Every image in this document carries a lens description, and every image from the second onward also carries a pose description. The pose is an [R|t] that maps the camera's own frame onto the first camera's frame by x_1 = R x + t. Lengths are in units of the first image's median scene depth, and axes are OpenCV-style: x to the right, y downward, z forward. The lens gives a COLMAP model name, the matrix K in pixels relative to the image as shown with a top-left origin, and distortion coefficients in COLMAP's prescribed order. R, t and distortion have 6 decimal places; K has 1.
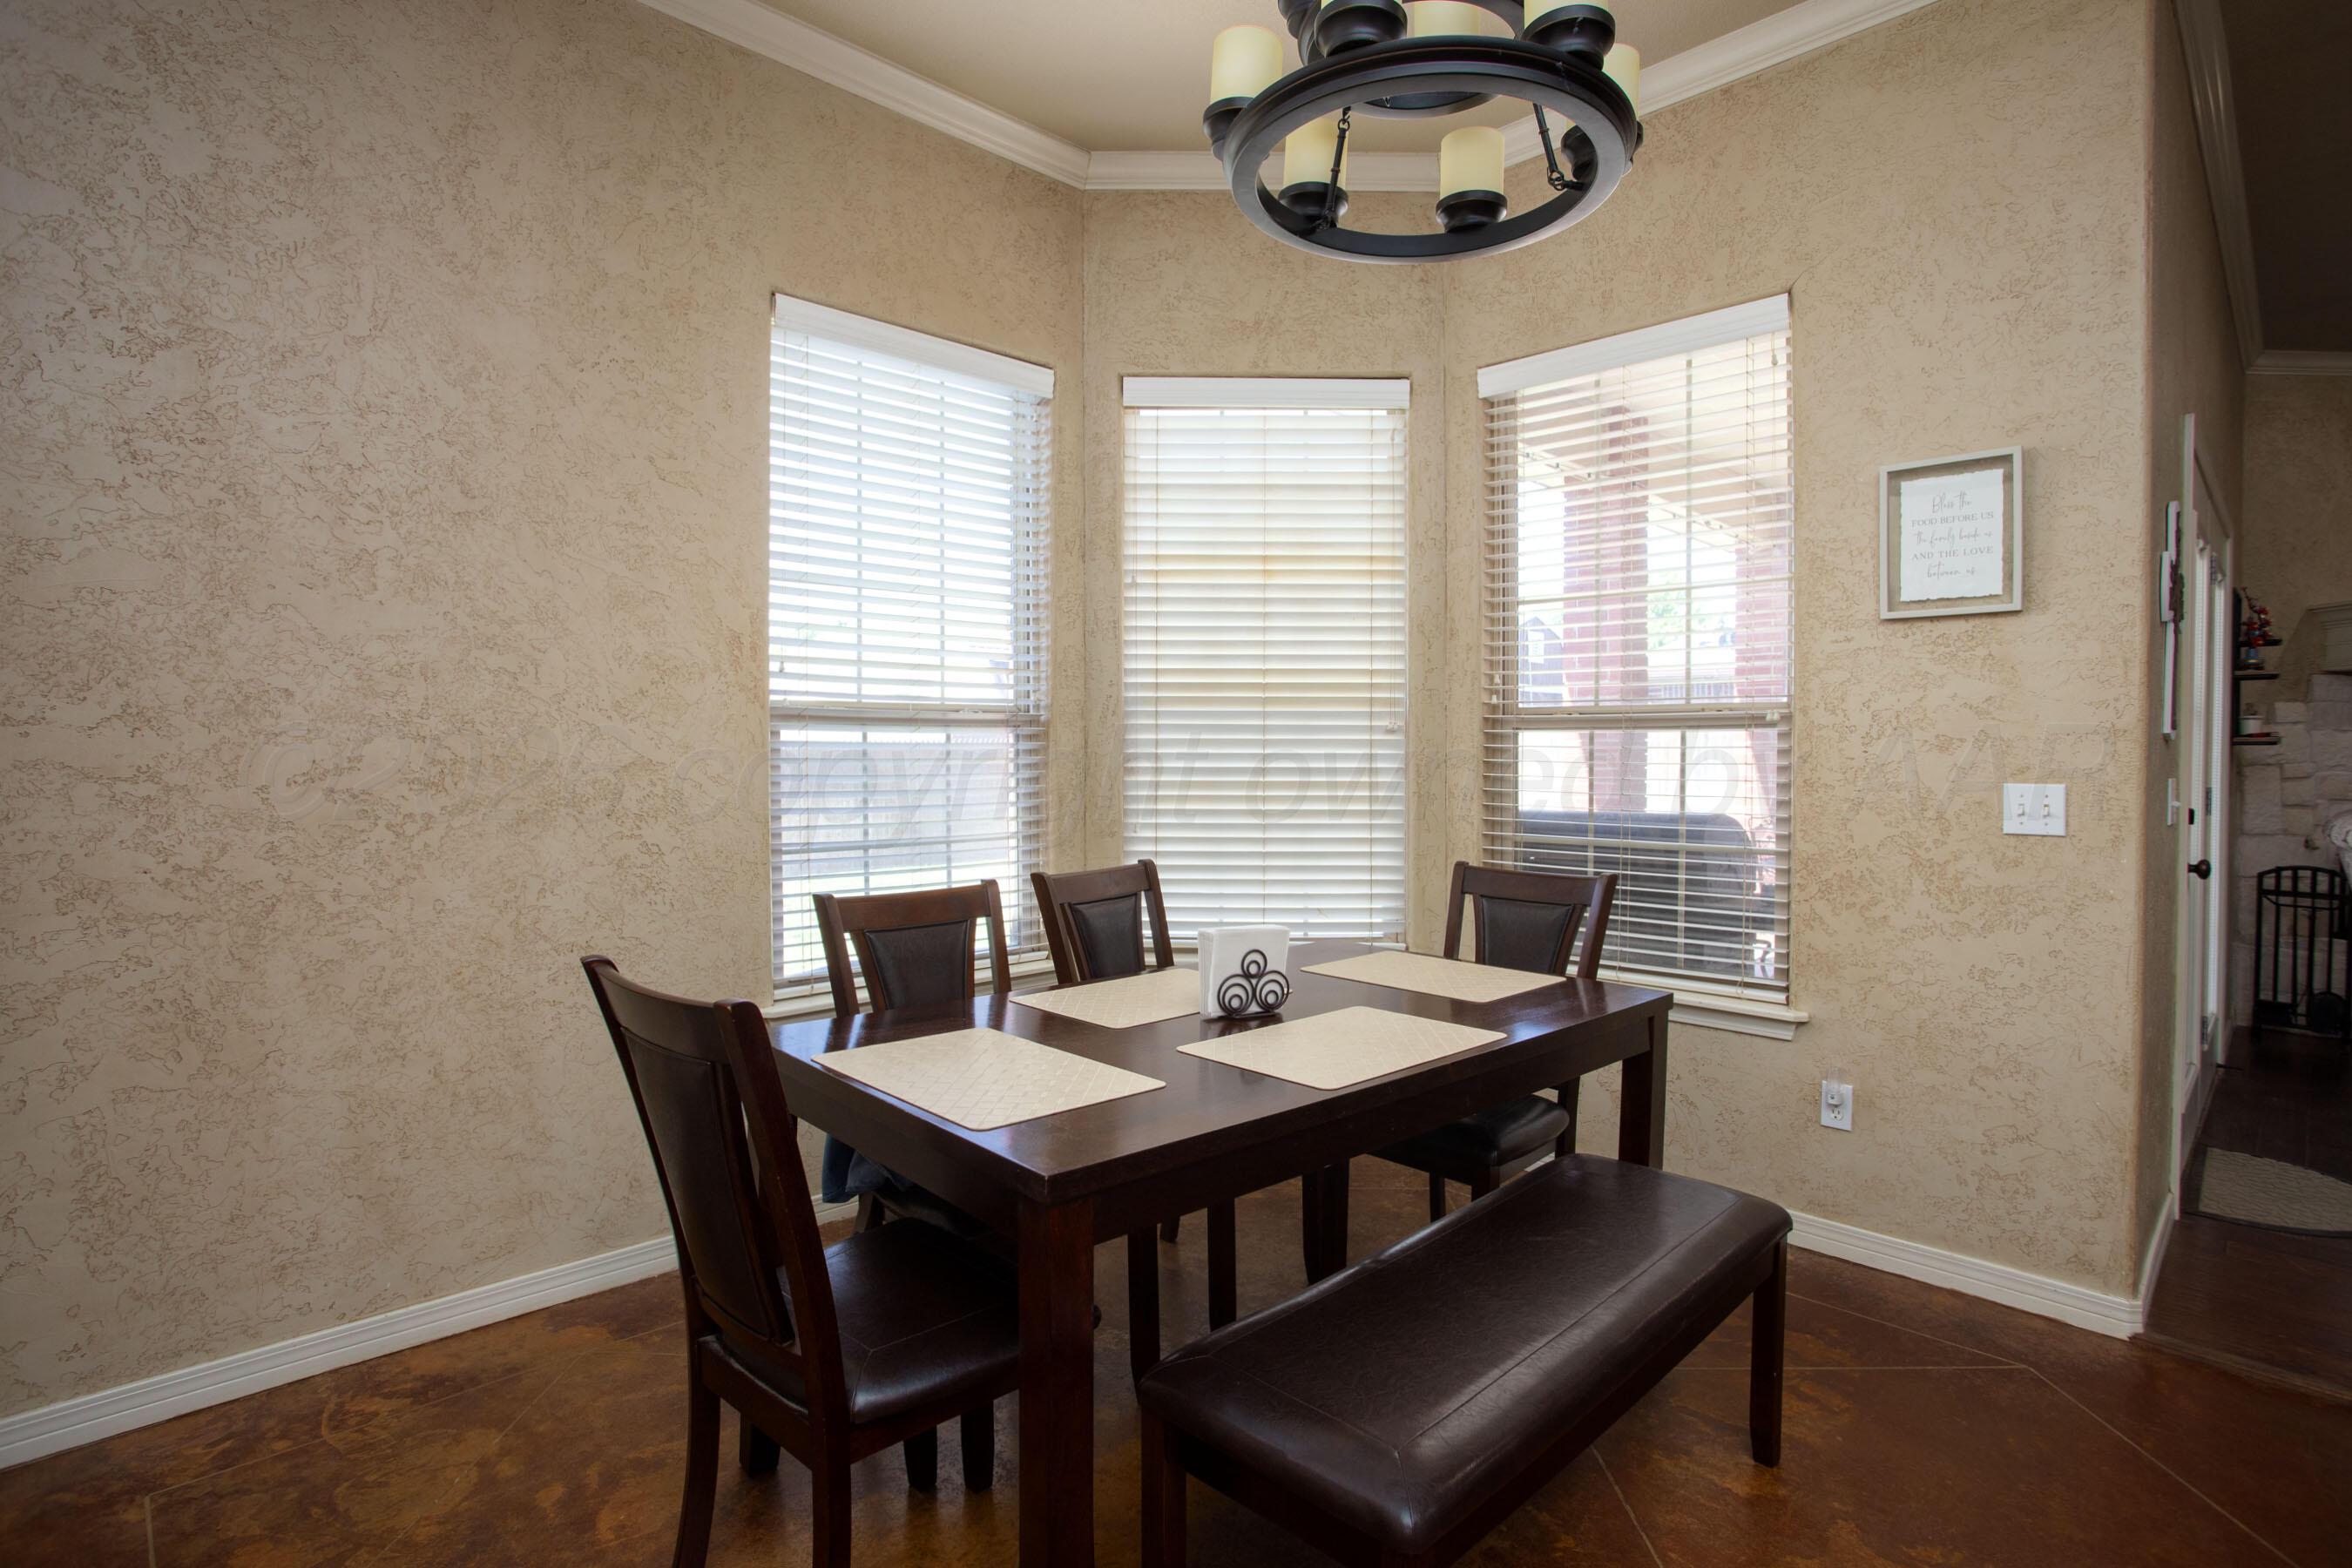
lens RADIAL K [[1168.2, 0, 1175.8], [0, 1168.2, 765.8], [0, 0, 1]] dist [-0.056453, 0.020502]
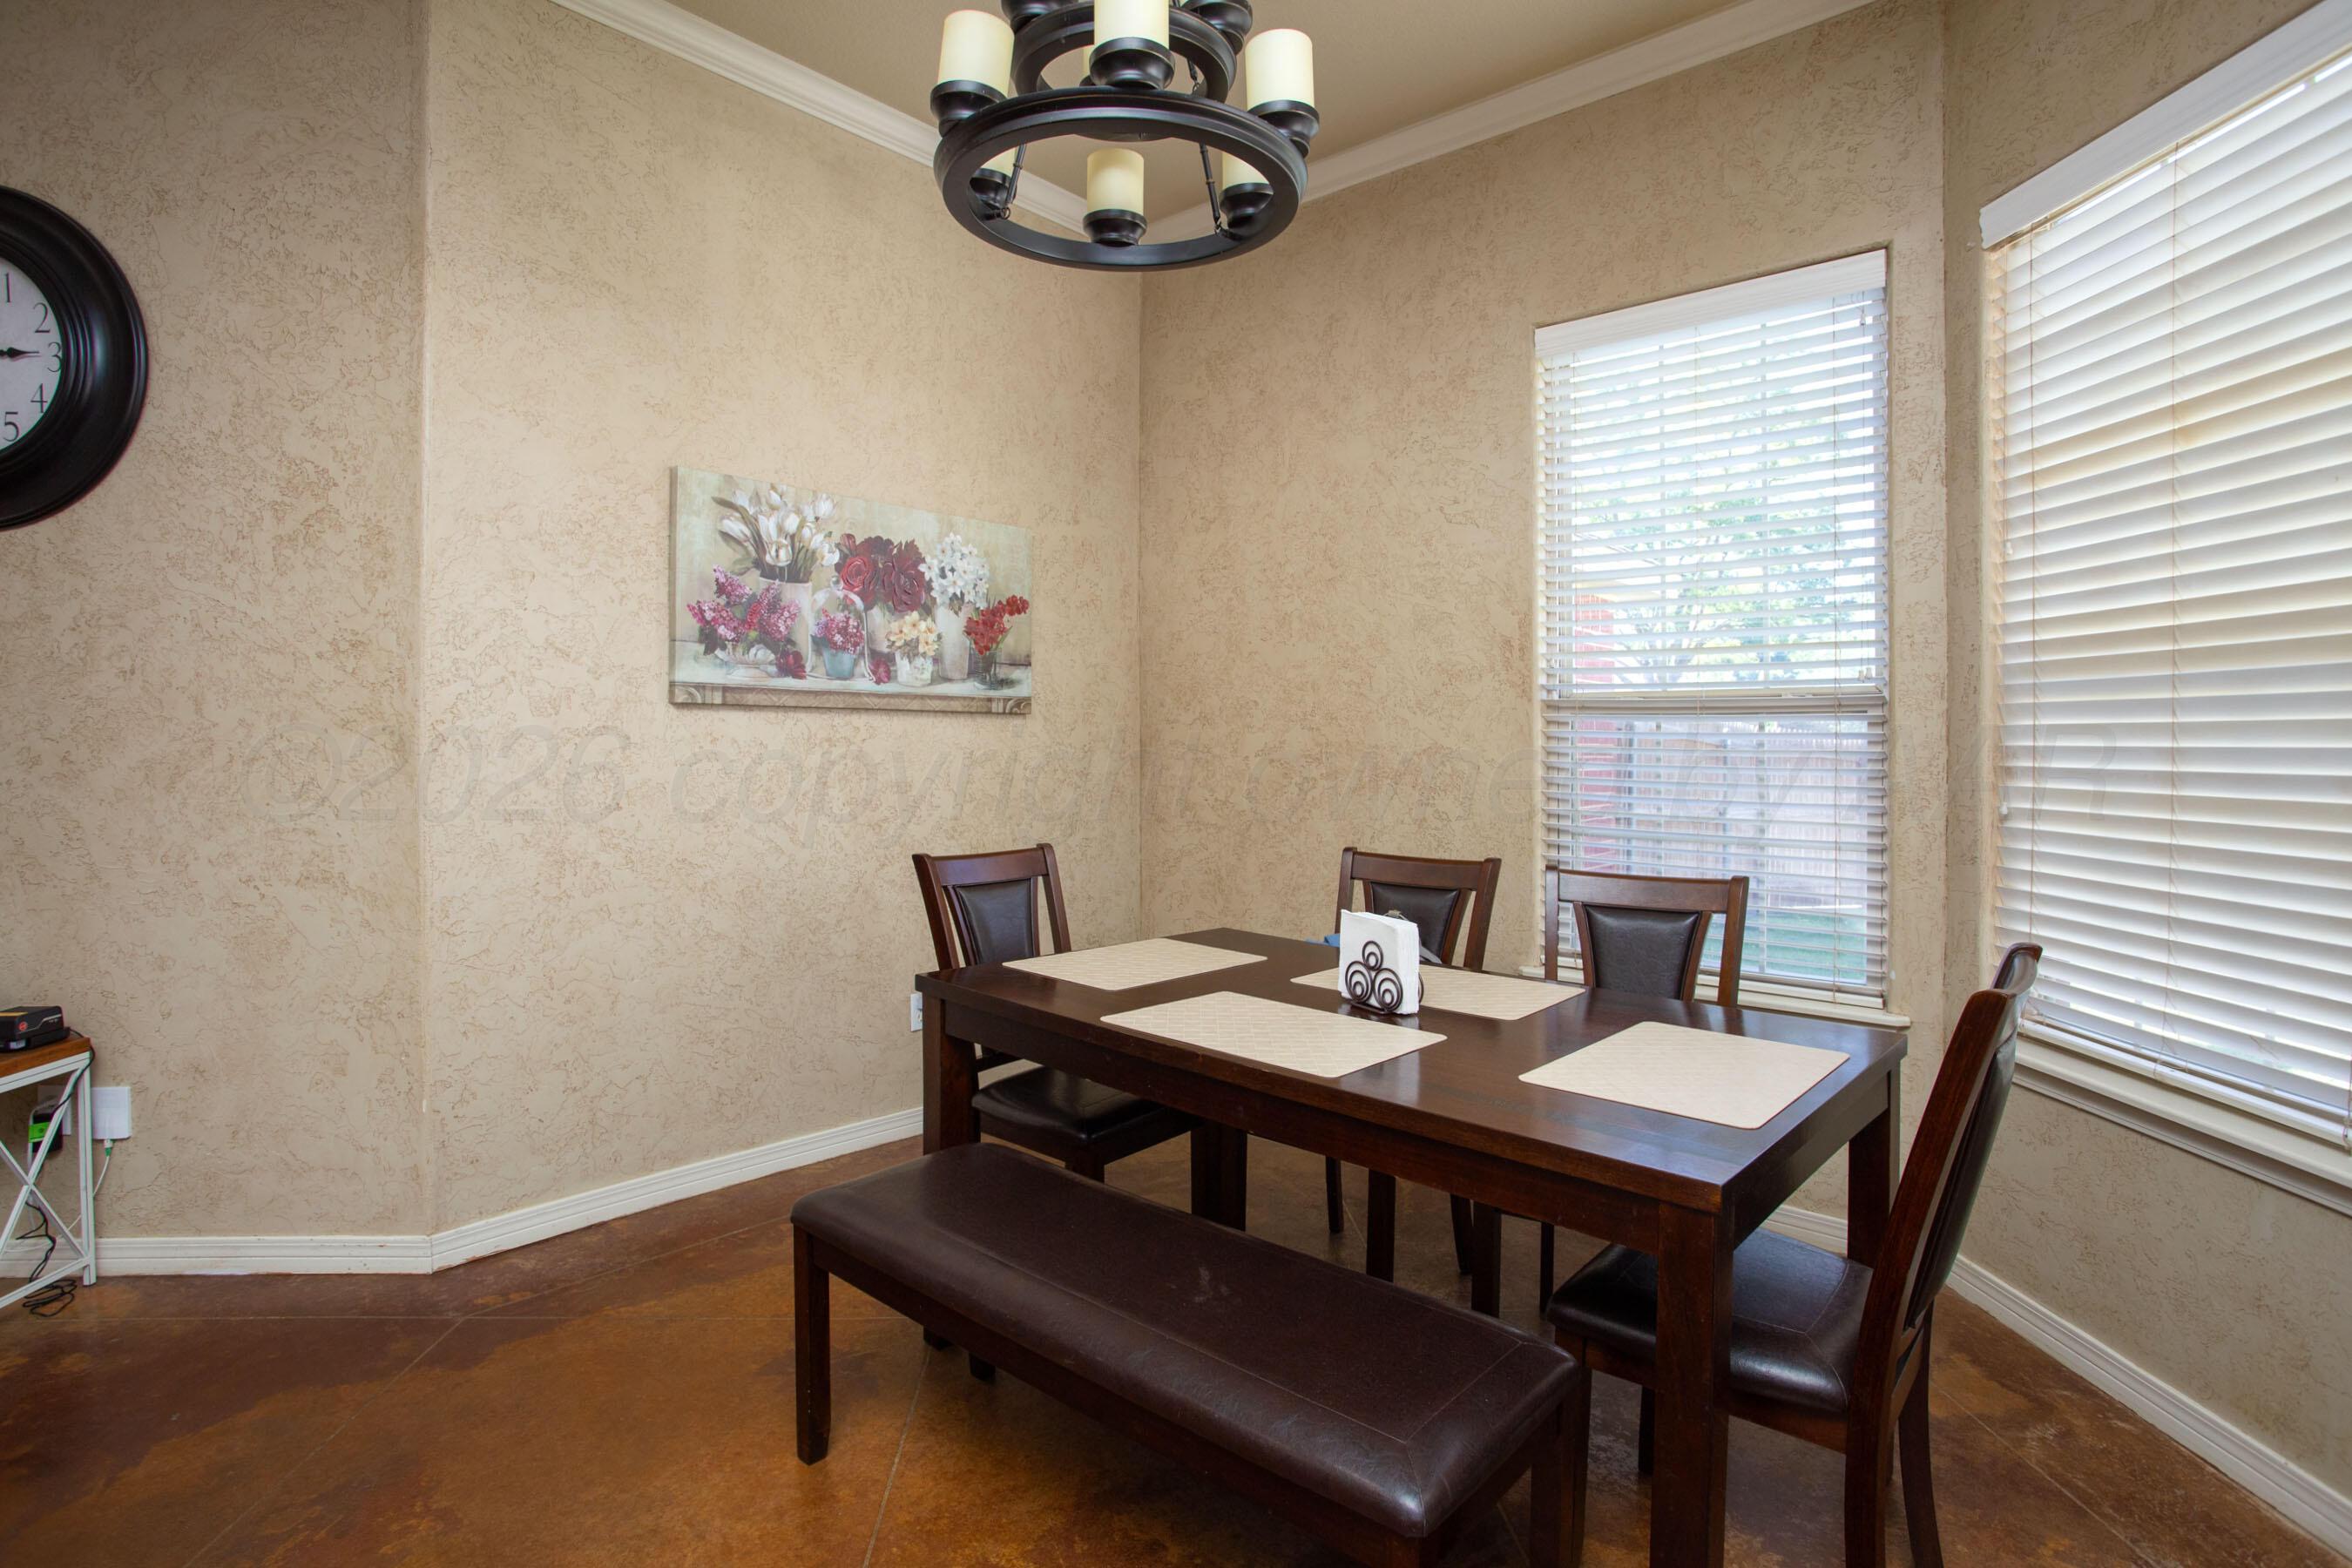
lens RADIAL K [[1206.8, 0, 1182.9], [0, 1206.8, 760.4], [0, 0, 1]] dist [-0.048878, 0.016763]
pose [[0.058870, 0.014330, -0.998163, 0.930361], [-0.026698, 0.999562, 0.012775, 0.001987], [0.997909, 0.025897, 0.059227, 0.702054]]
